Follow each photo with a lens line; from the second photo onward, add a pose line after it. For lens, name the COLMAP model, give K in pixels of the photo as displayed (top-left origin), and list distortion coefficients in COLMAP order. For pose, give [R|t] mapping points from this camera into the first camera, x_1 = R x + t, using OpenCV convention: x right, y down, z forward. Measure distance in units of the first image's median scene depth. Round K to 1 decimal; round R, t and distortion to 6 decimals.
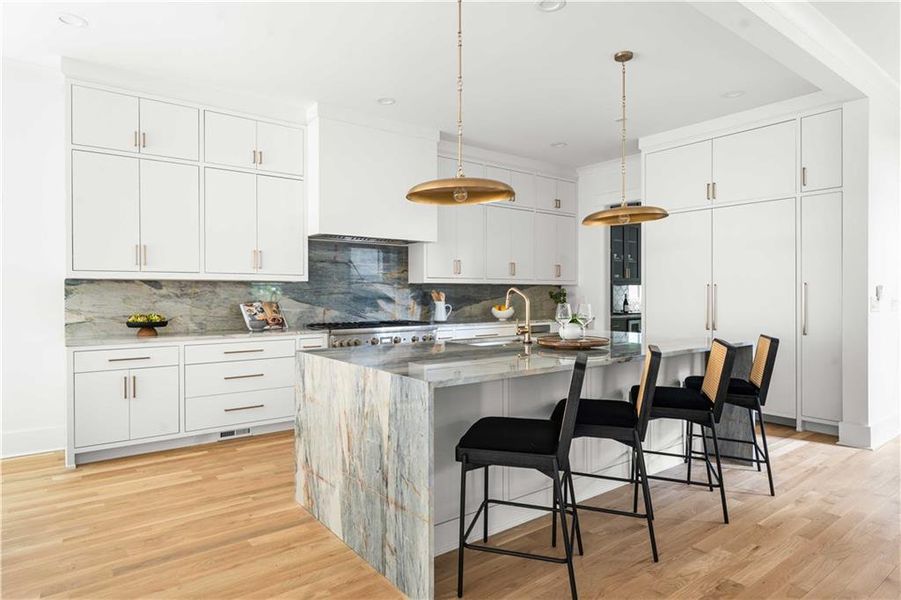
lens RADIAL K [[517.3, 0, 450.5], [0, 517.3, 300.0], [0, 0, 1]] dist [0.001118, 0.000345]
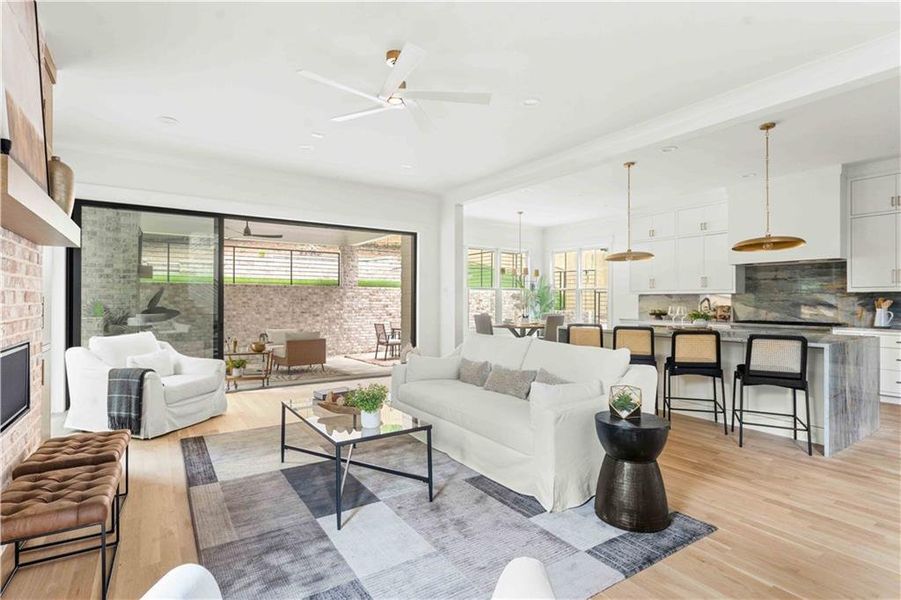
lens RADIAL K [[444.0, 0, 450.5], [0, 444.0, 300.0], [0, 0, 1]] dist [0.001364, -0.000029]
pose [[-0.058257, -0.000478, -0.998301, 1.066722], [-0.016707, 0.999860, 0.000497, -0.000309], [0.998162, 0.016707, -0.058257, 0.168861]]
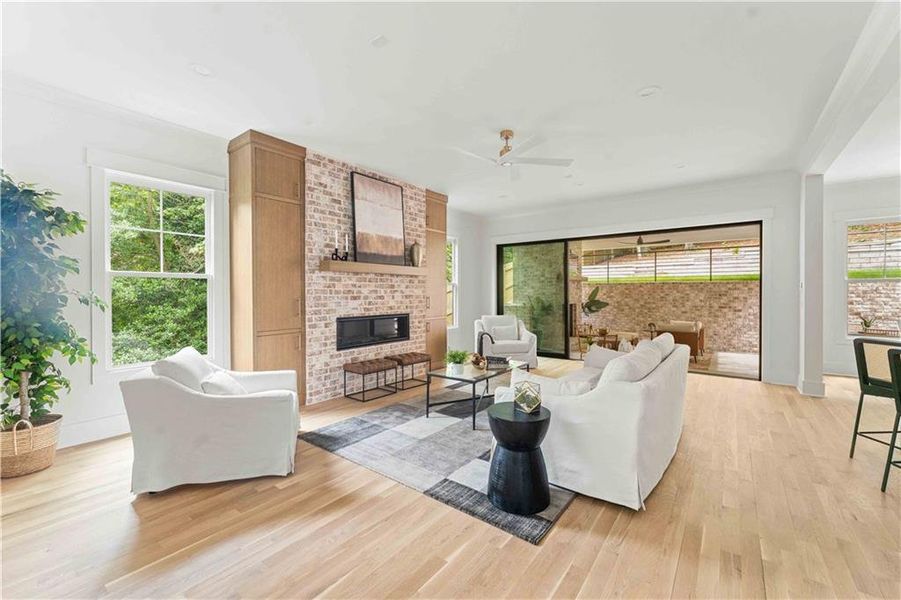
lens RADIAL K [[364.7, 0, 450.5], [0, 364.7, 300.0], [0, 0, 1]] dist [-0.000133, -0.000027]
pose [[-0.963339, 0.008017, -0.268169, 0.783298], [-0.000510, 0.999497, 0.031711, -0.020232], [0.268288, 0.030685, -0.962850, 0.708842]]
